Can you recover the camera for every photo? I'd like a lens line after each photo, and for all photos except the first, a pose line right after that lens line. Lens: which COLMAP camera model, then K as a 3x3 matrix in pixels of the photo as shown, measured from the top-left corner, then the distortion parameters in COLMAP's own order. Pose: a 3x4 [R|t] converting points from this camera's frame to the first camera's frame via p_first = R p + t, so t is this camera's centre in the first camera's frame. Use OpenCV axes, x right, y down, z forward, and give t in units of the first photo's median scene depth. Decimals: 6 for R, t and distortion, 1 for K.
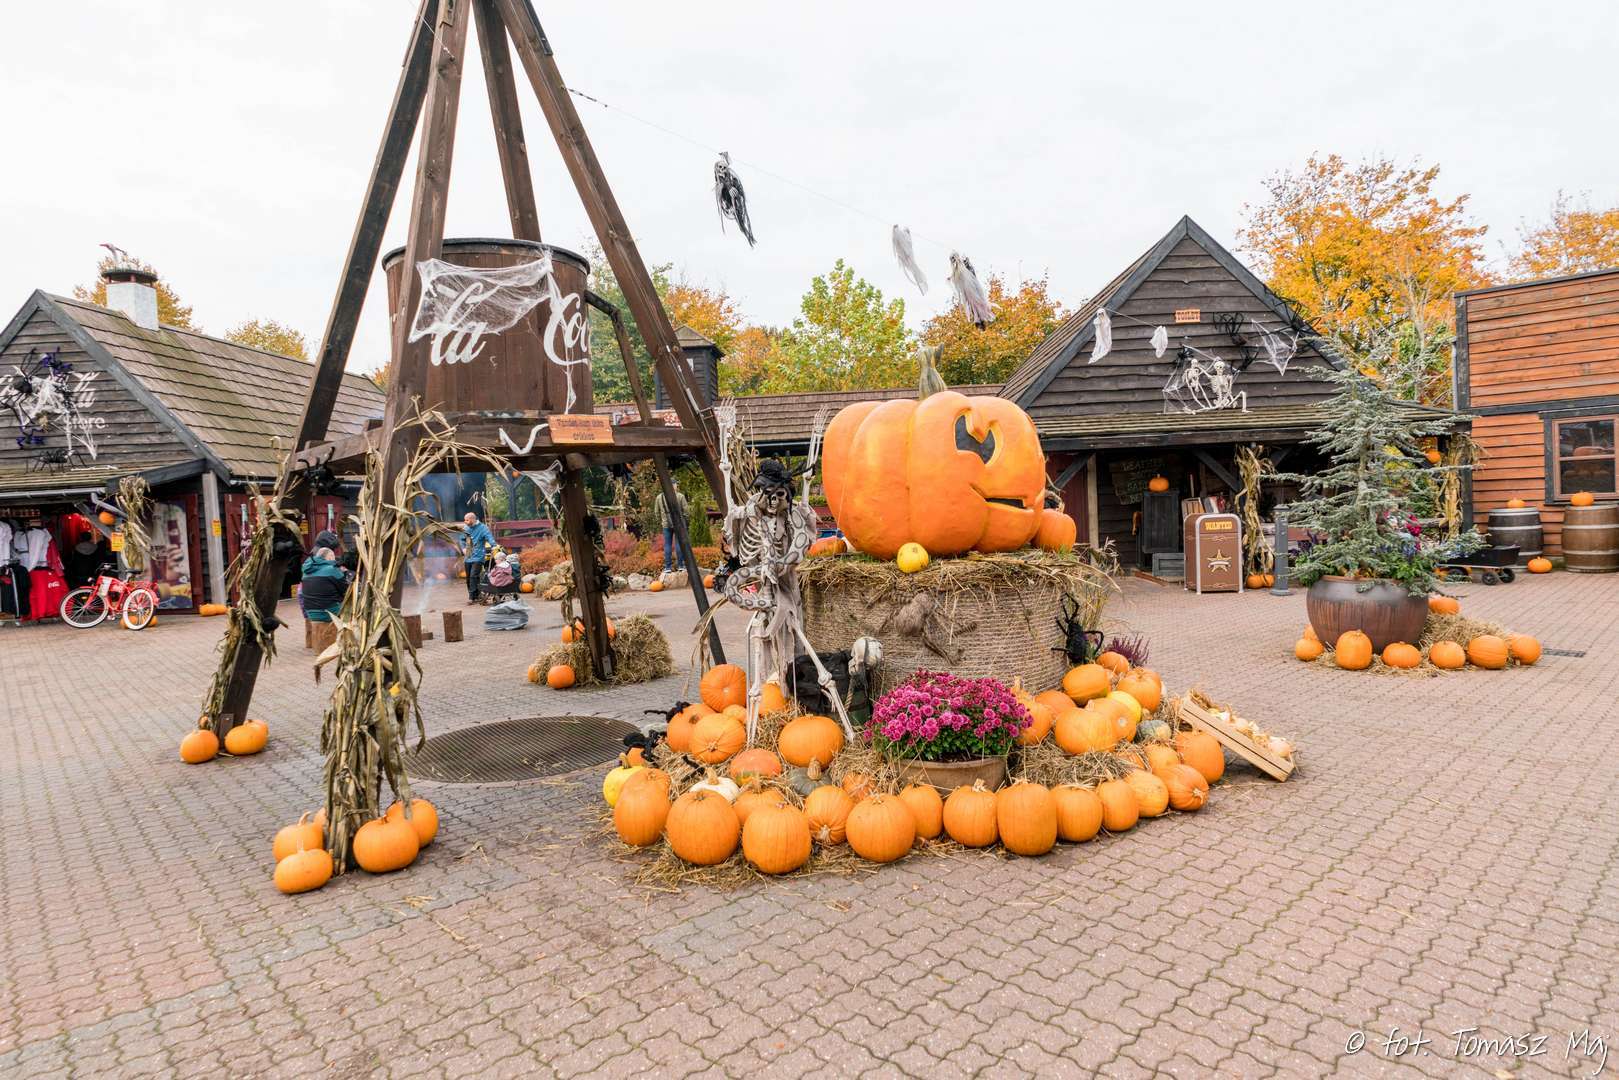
lens RADIAL K [[931.7, 0, 818.1], [0, 931.7, 542.3], [0, 0, 1]] dist [-0.032182, 0.004348]
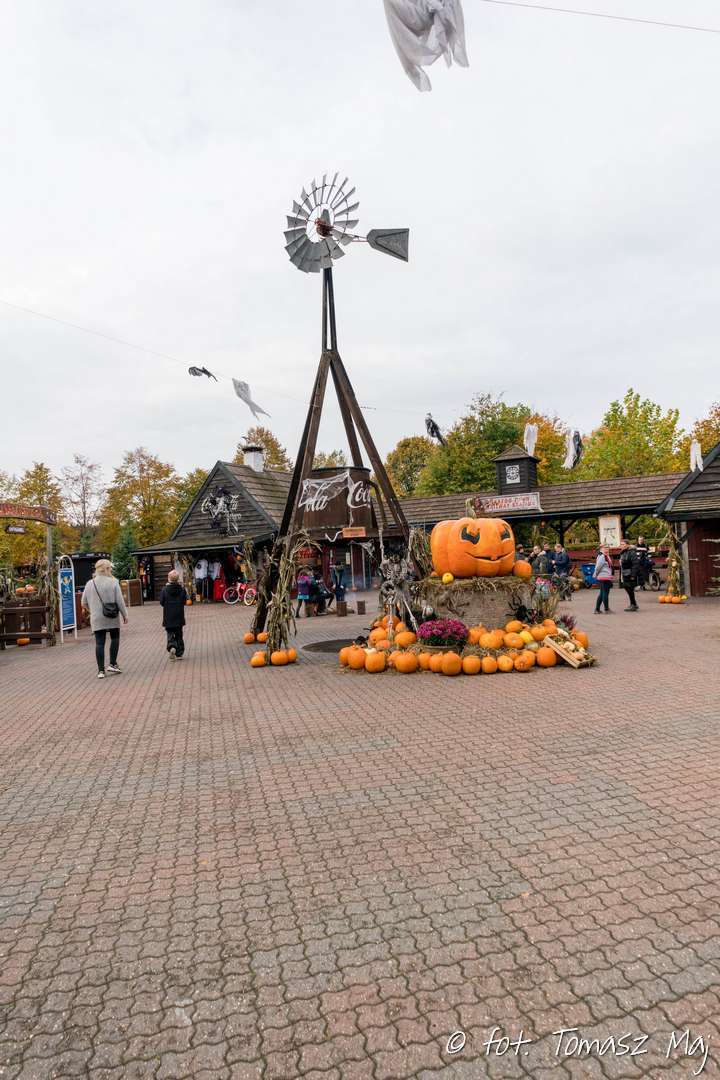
lens RADIAL K [[621.5, 0, 356.8], [0, 621.5, 539.9], [0, 0, 1]] dist [-0.032182, 0.004348]
pose [[0.877387, -0.013450, -0.479595, 0.407823], [-0.008795, 0.998988, -0.044106, -0.007643], [0.479703, 0.042917, 0.876381, -0.414077]]
